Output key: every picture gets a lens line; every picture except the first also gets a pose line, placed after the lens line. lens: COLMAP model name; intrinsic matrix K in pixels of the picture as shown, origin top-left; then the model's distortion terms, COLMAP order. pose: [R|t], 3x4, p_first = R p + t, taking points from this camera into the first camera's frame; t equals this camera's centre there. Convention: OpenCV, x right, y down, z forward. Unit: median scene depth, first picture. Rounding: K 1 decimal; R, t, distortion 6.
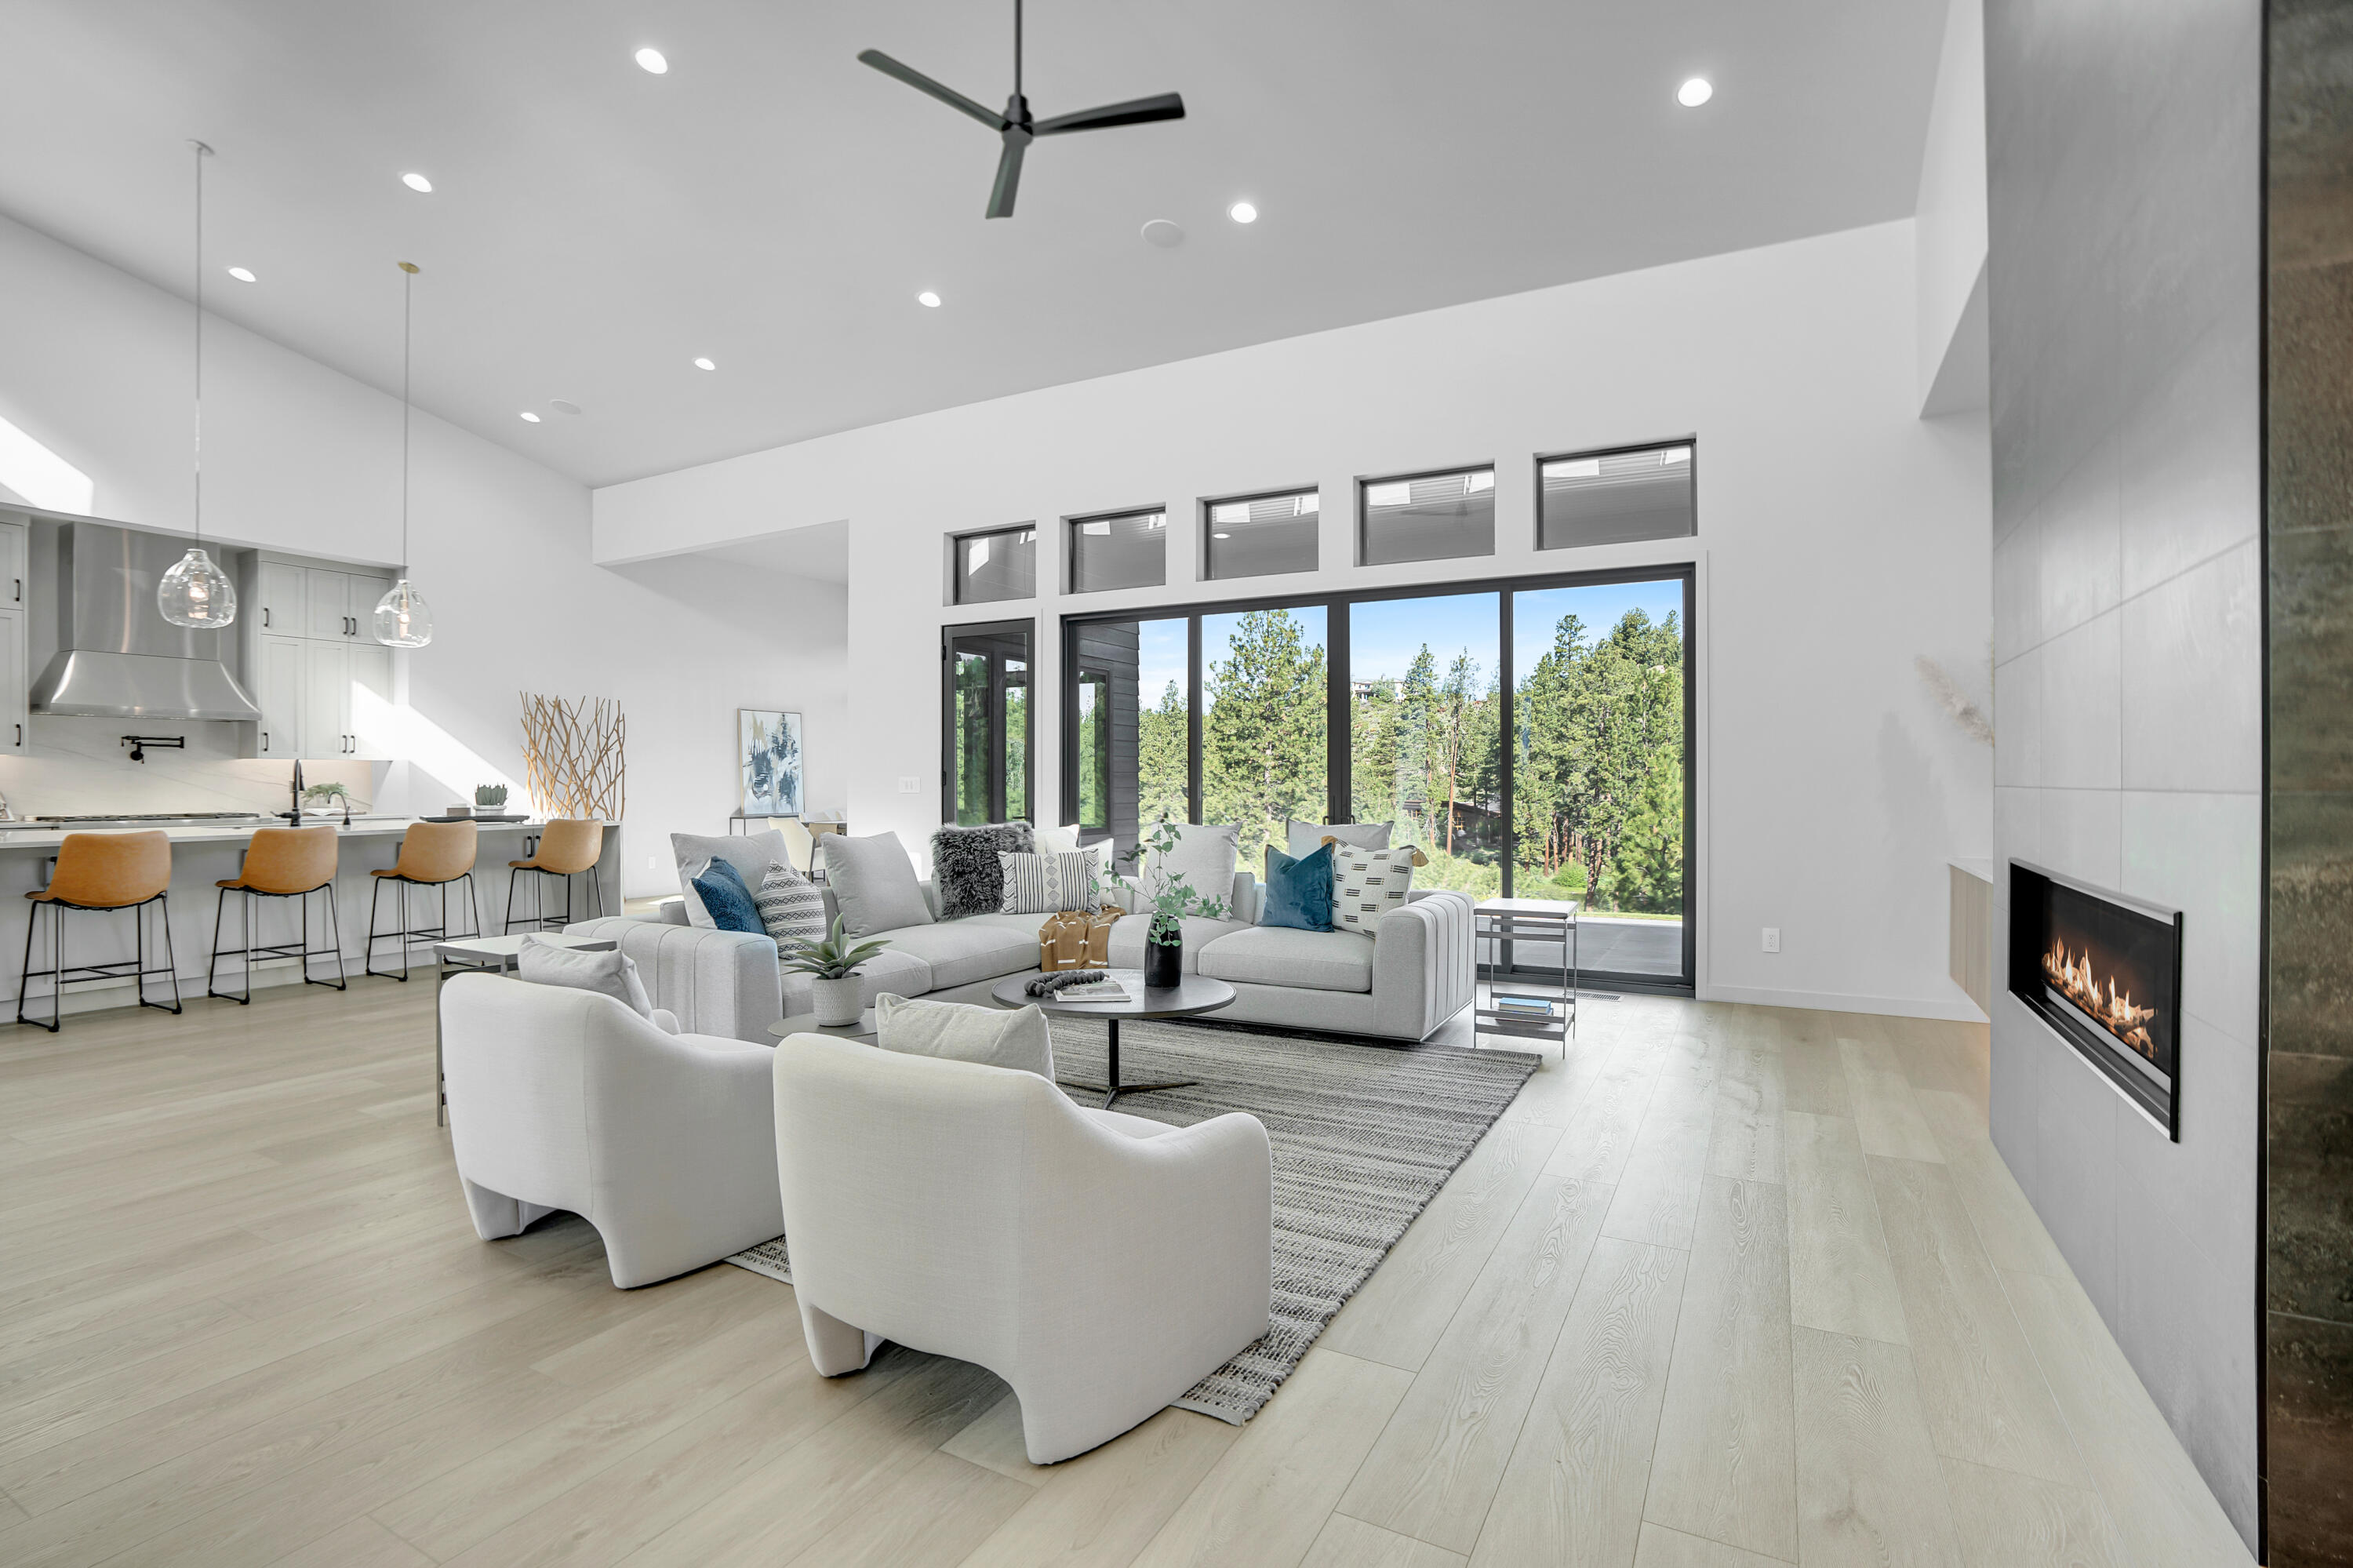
lens RADIAL K [[1106.8, 0, 1150.1], [0, 1106.8, 795.3], [0, 0, 1]] dist [-0.067045, 0.036034]
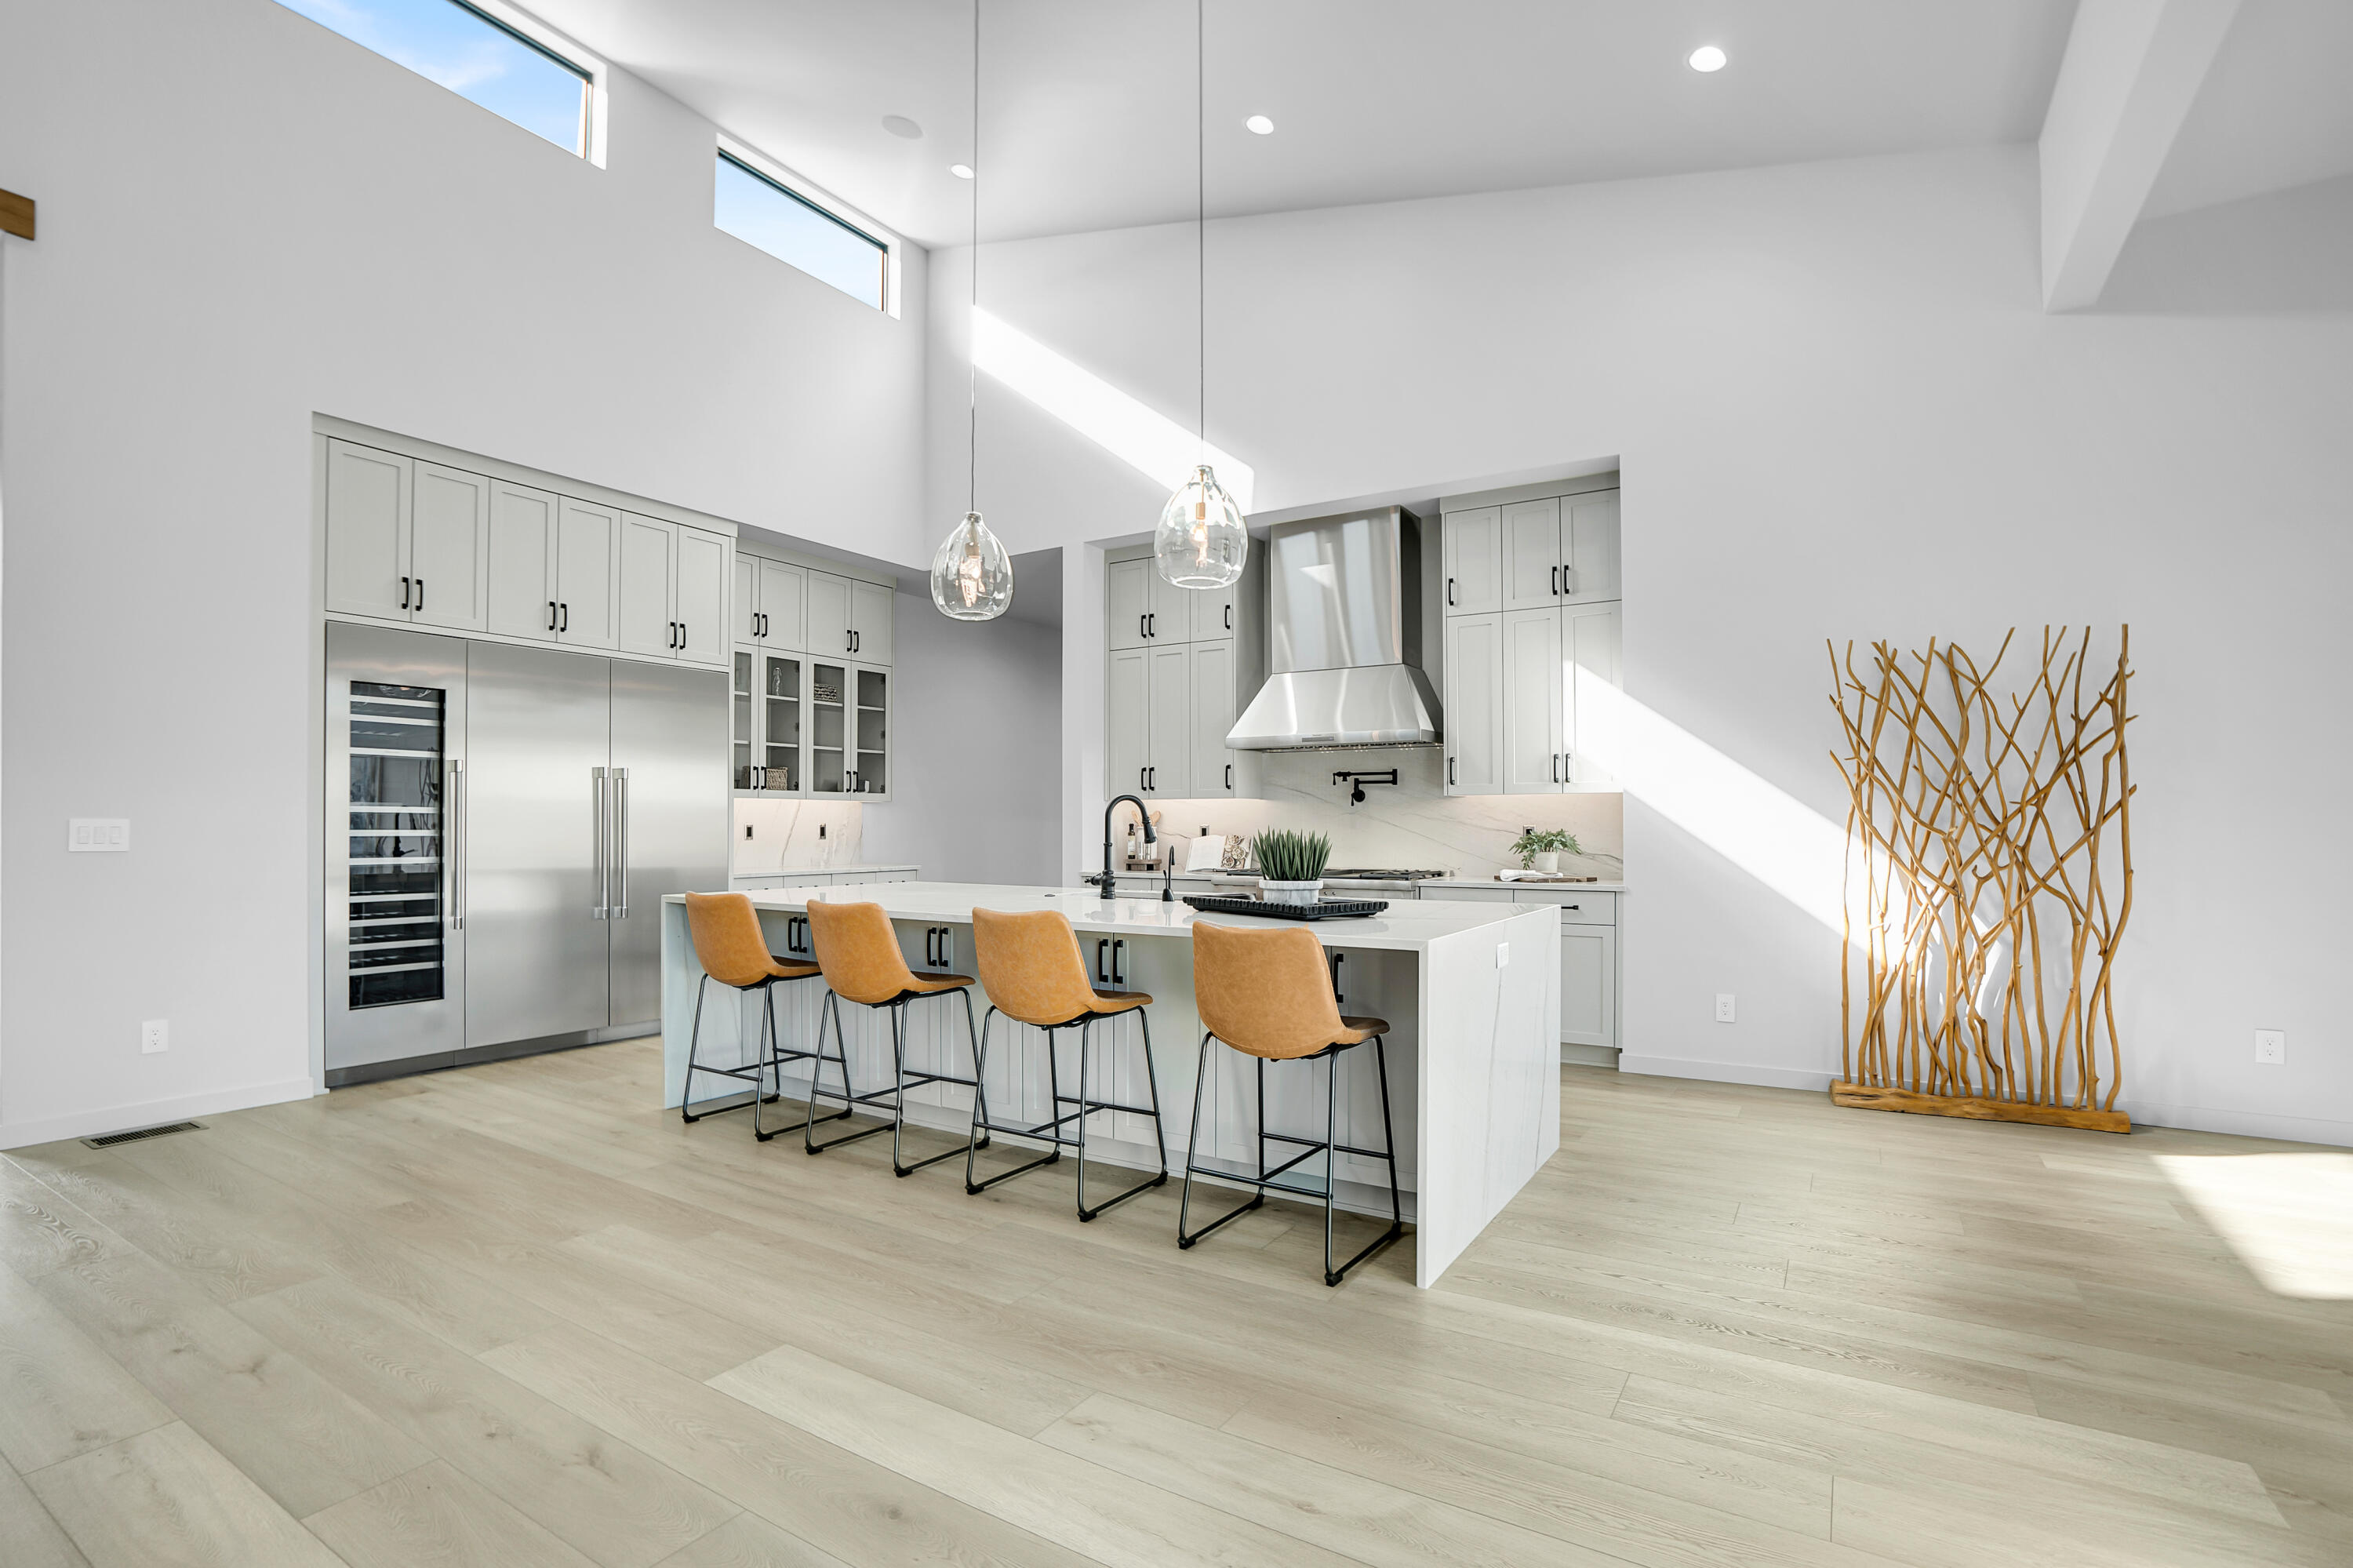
lens RADIAL K [[1117.0, 0, 1166.2], [0, 1117.0, 802.8], [0, 0, 1]] dist [-0.070349, 0.033771]
pose [[-0.047019, -0.021771, -0.998657, -0.096511], [-0.013537, 0.999685, -0.021156, -0.011090], [0.998802, 0.012524, -0.047299, 0.837392]]
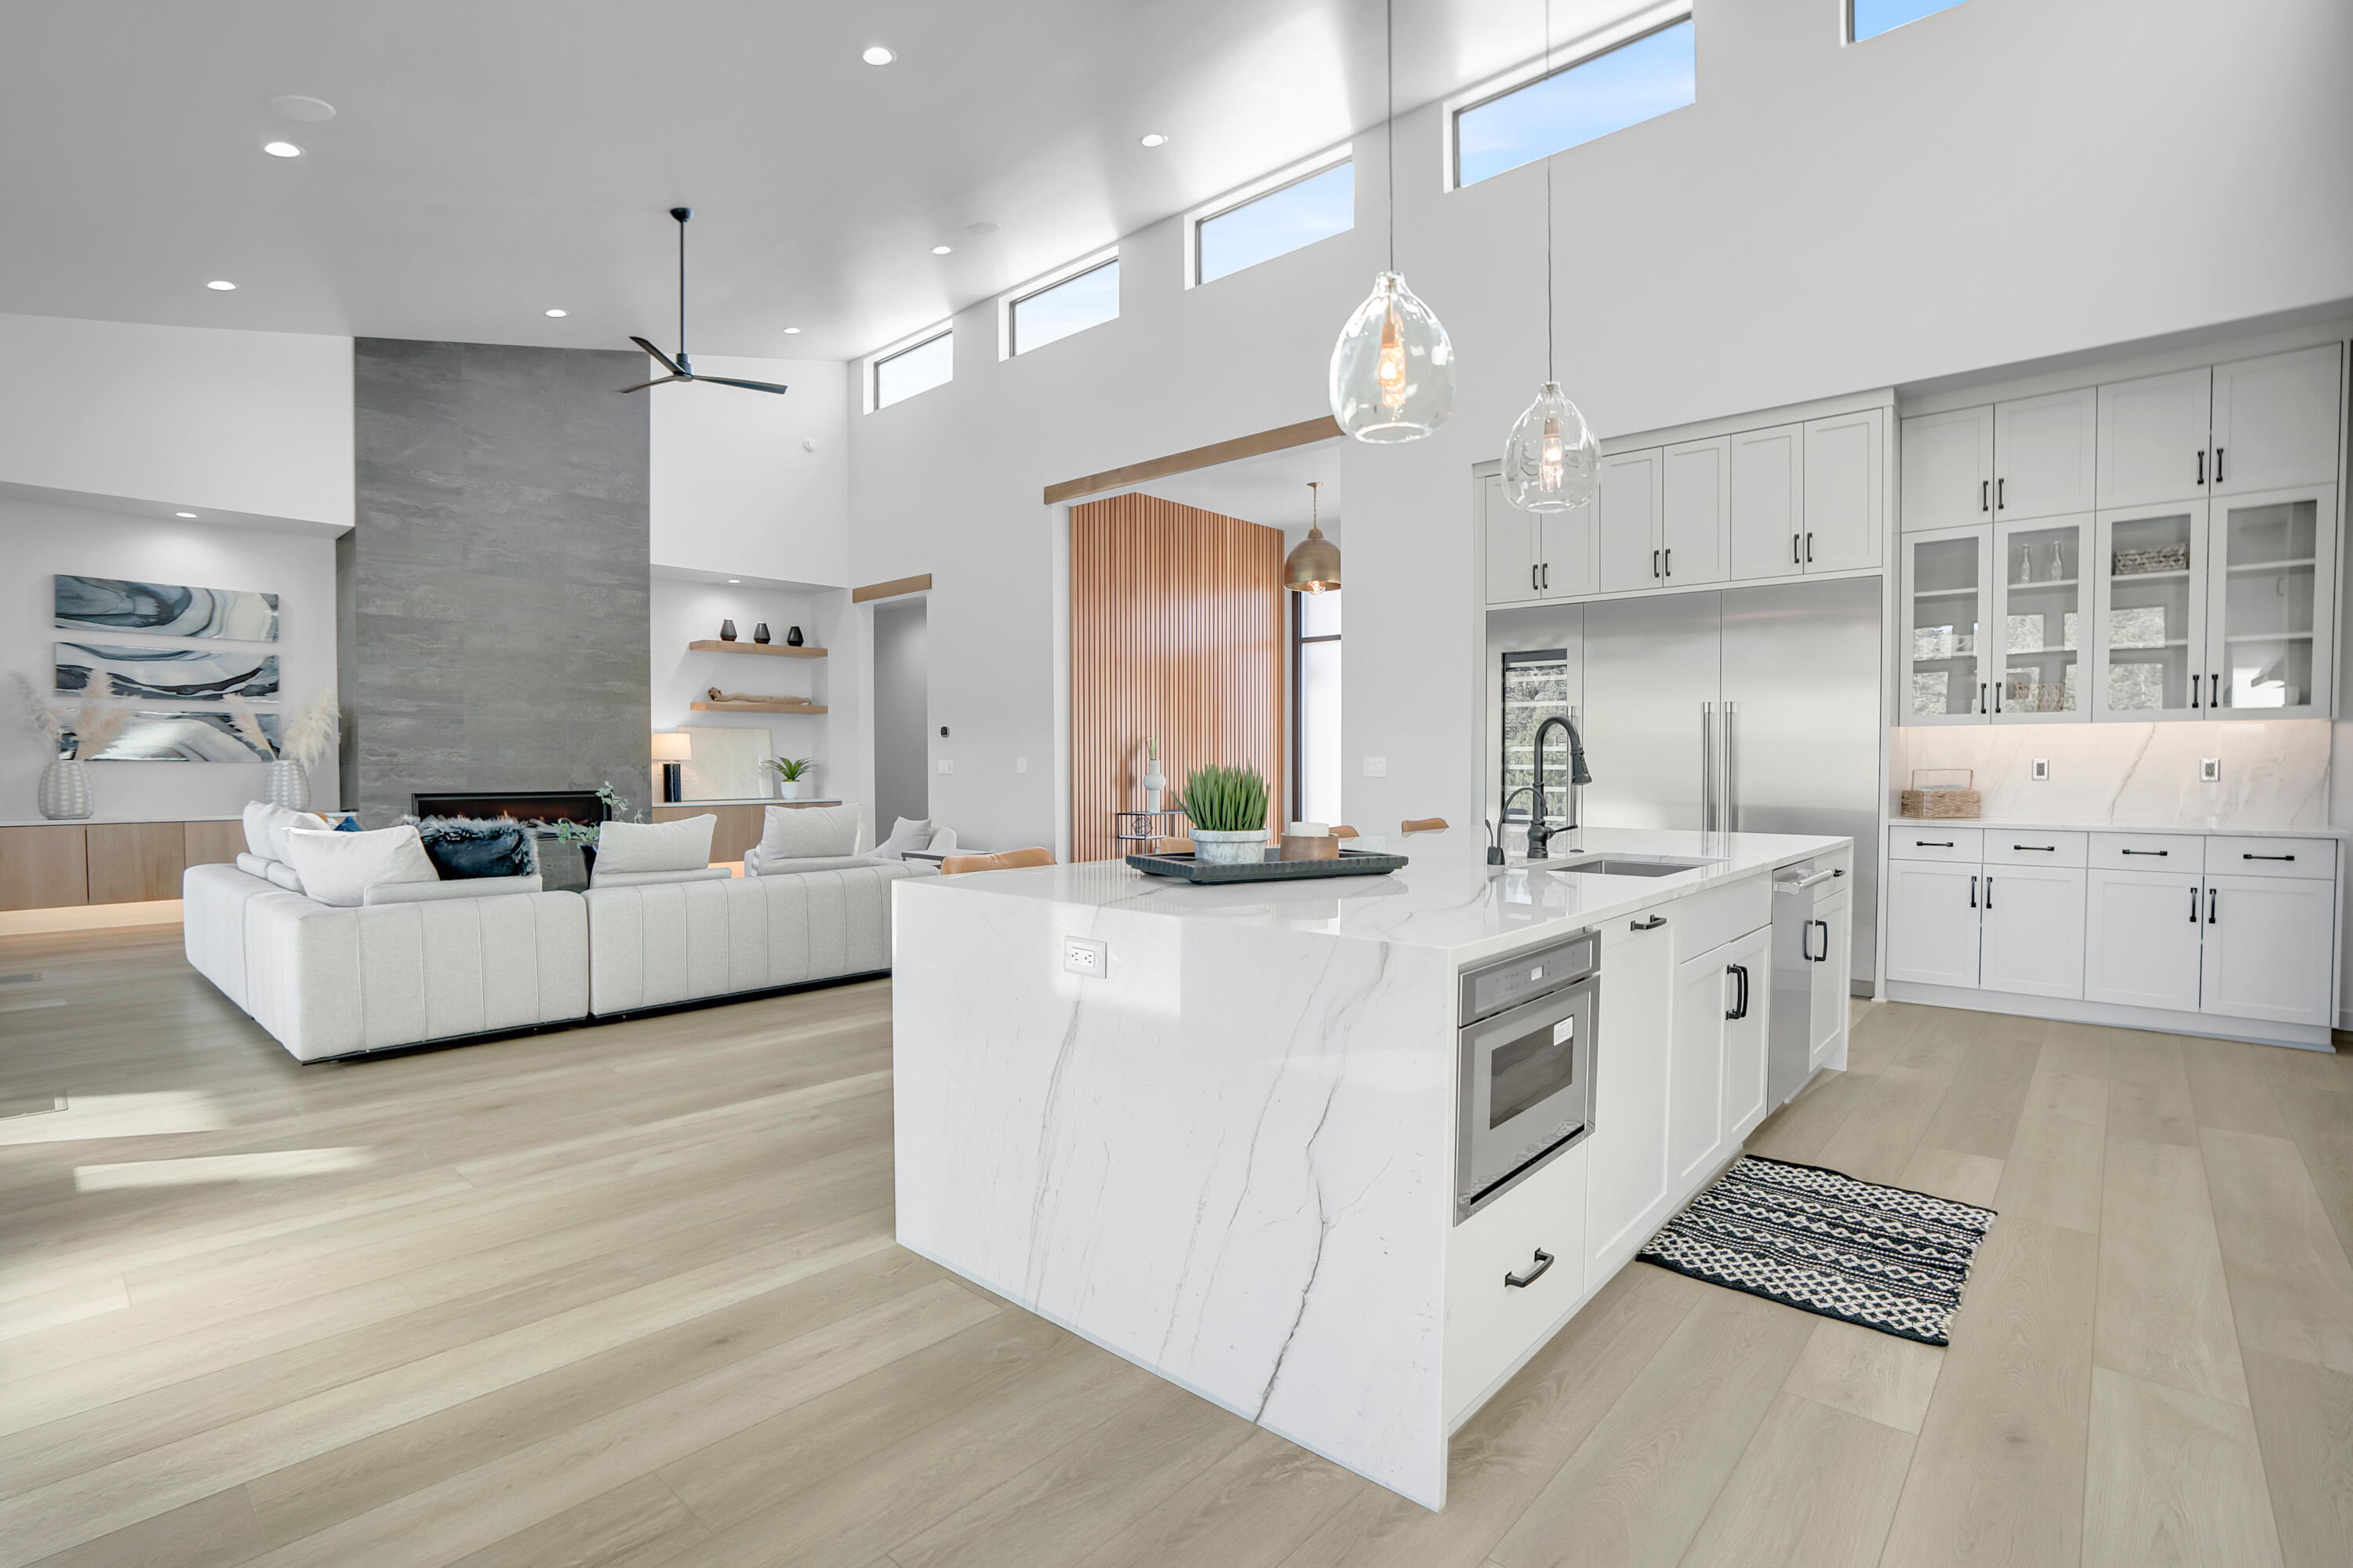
lens RADIAL K [[1095.4, 0, 1160.5], [0, 1095.4, 792.6], [0, 0, 1]] dist [-0.060228, 0.027383]
pose [[-0.977319, -0.004720, 0.211718, -0.571929], [0.004374, 0.999088, 0.042464, -0.016950], [-0.211726, 0.042427, -0.976408, 1.185667]]
